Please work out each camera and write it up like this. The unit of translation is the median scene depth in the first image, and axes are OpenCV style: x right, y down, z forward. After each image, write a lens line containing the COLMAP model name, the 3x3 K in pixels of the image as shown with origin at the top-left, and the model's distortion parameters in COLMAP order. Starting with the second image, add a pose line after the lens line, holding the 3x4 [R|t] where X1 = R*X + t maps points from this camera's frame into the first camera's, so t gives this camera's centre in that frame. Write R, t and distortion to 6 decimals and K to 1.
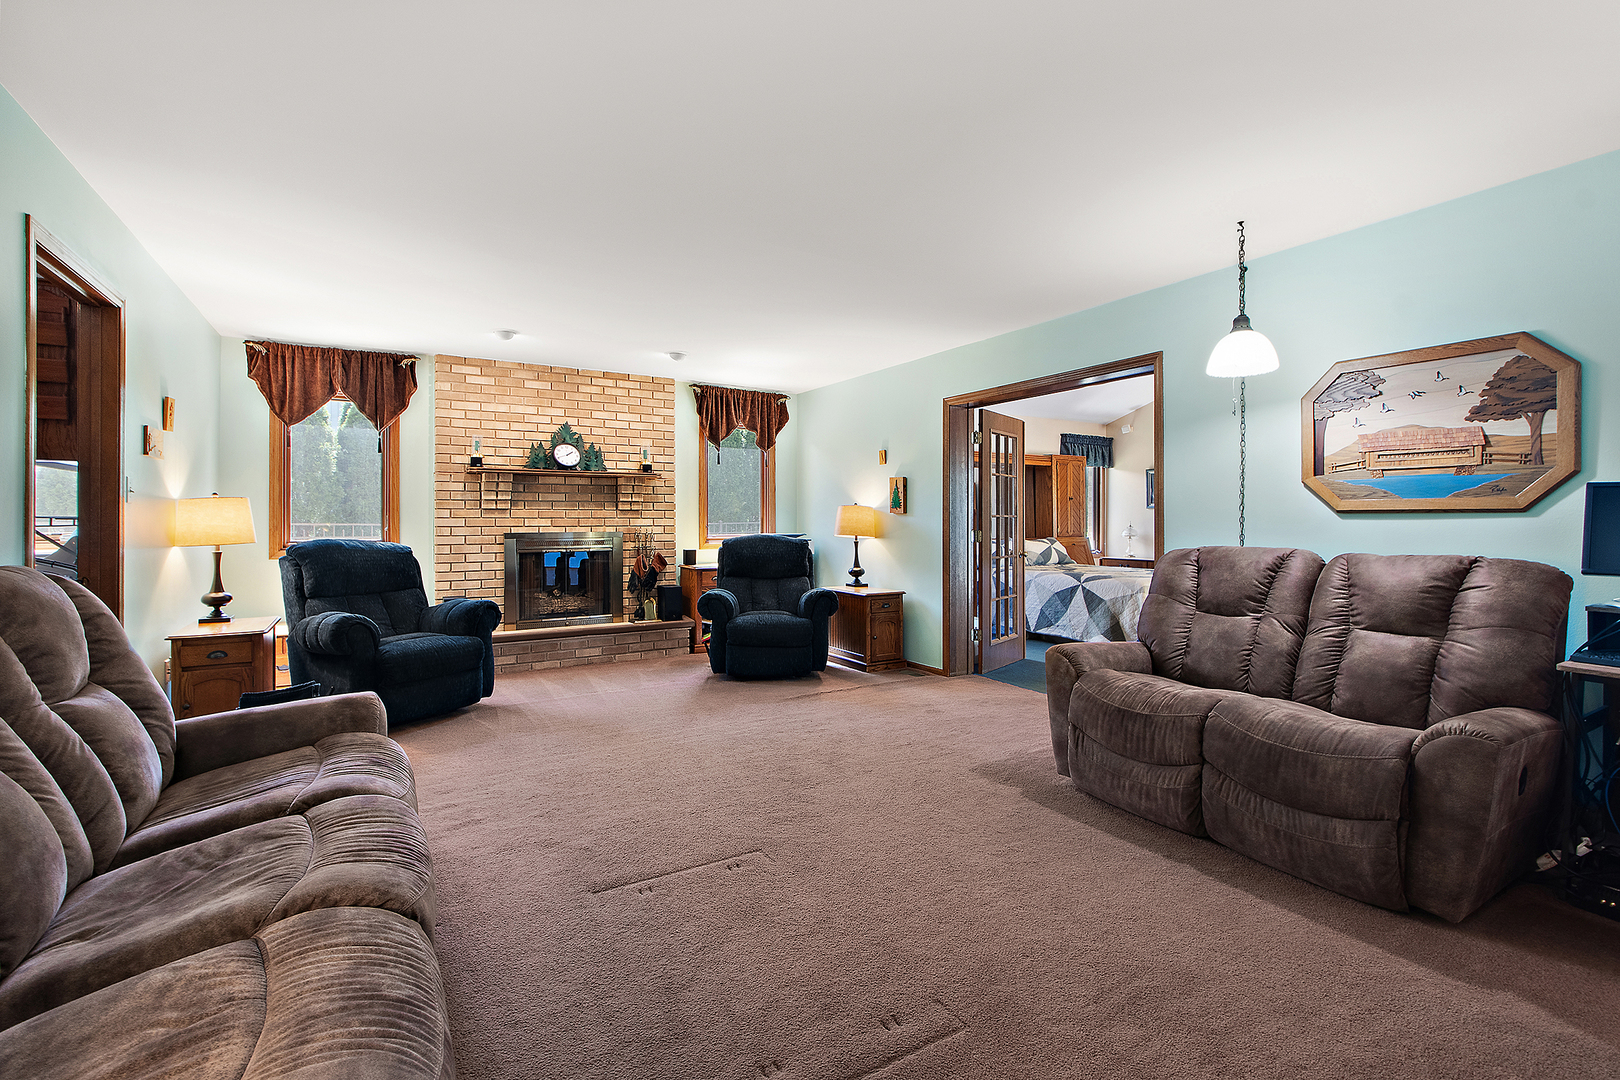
lens RADIAL K [[733.1, 0, 818.3], [0, 733.1, 518.6], [0, 0, 1]] dist [0.004182, -0.000554]
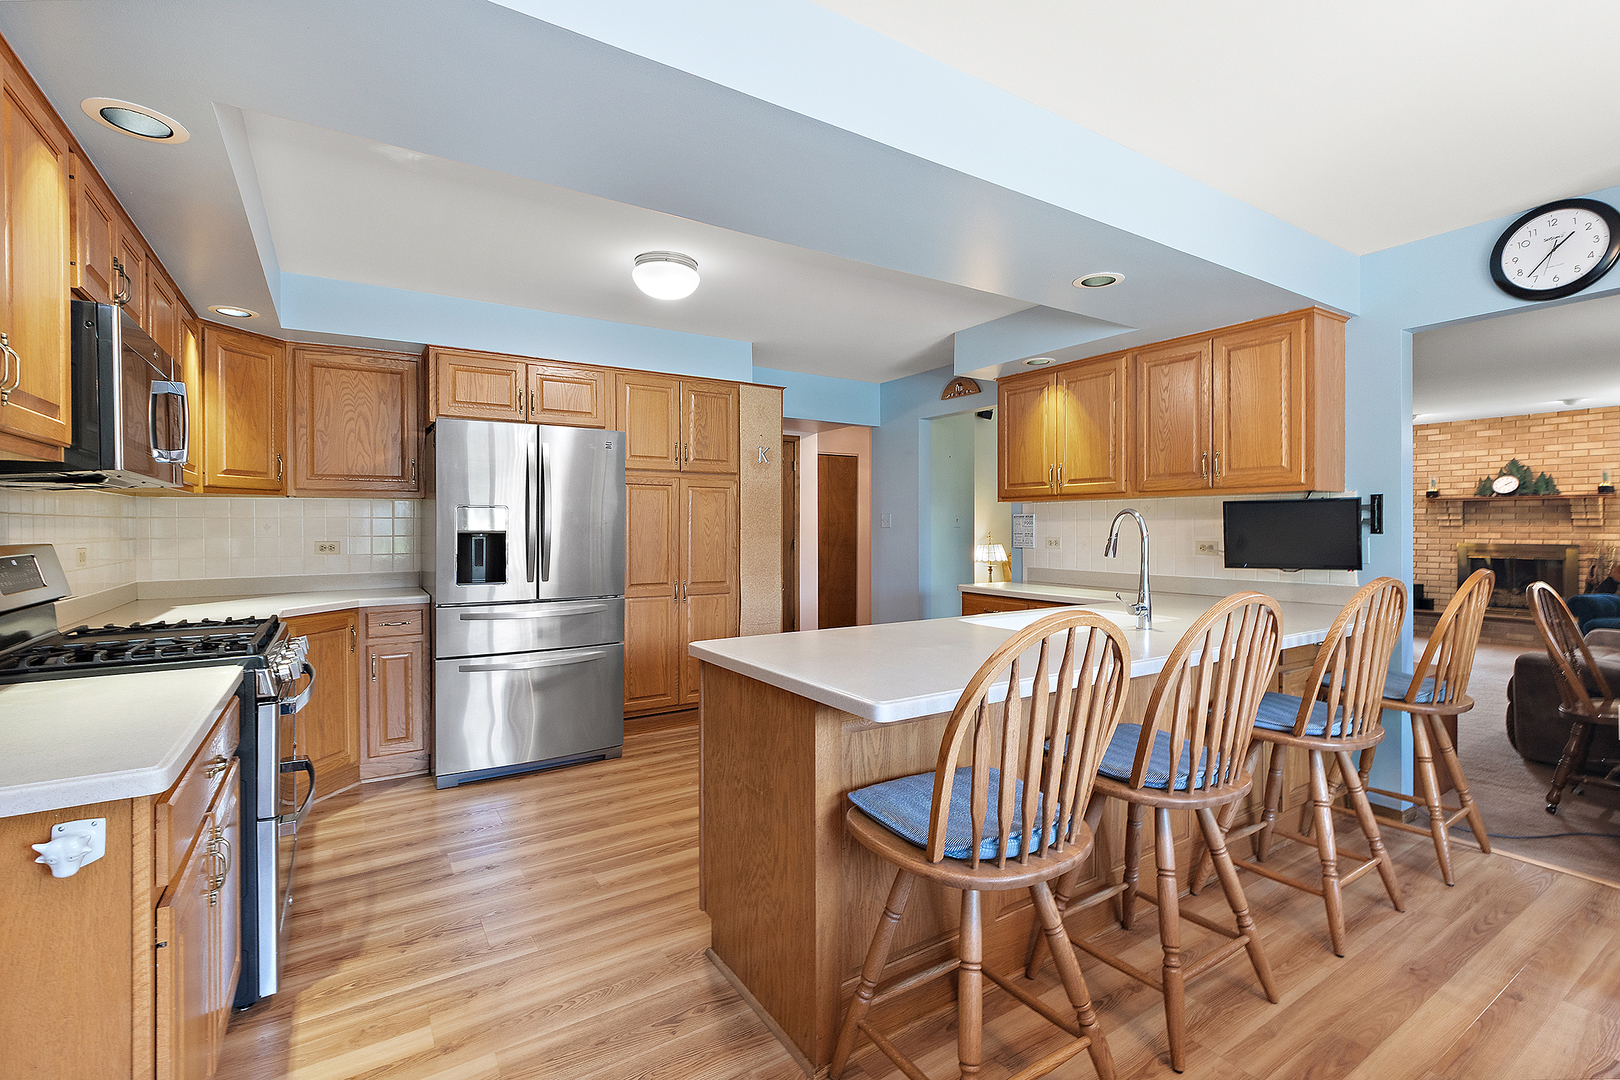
lens RADIAL K [[733.1, 0, 827.5], [0, 733.1, 529.3], [0, 0, 1]] dist [0.004182, -0.000554]
pose [[0.052787, 0.003817, -0.998599, 0.974158], [-0.000159, 0.999993, 0.003814, -0.012431], [0.998606, -0.000043, 0.052787, -0.301934]]
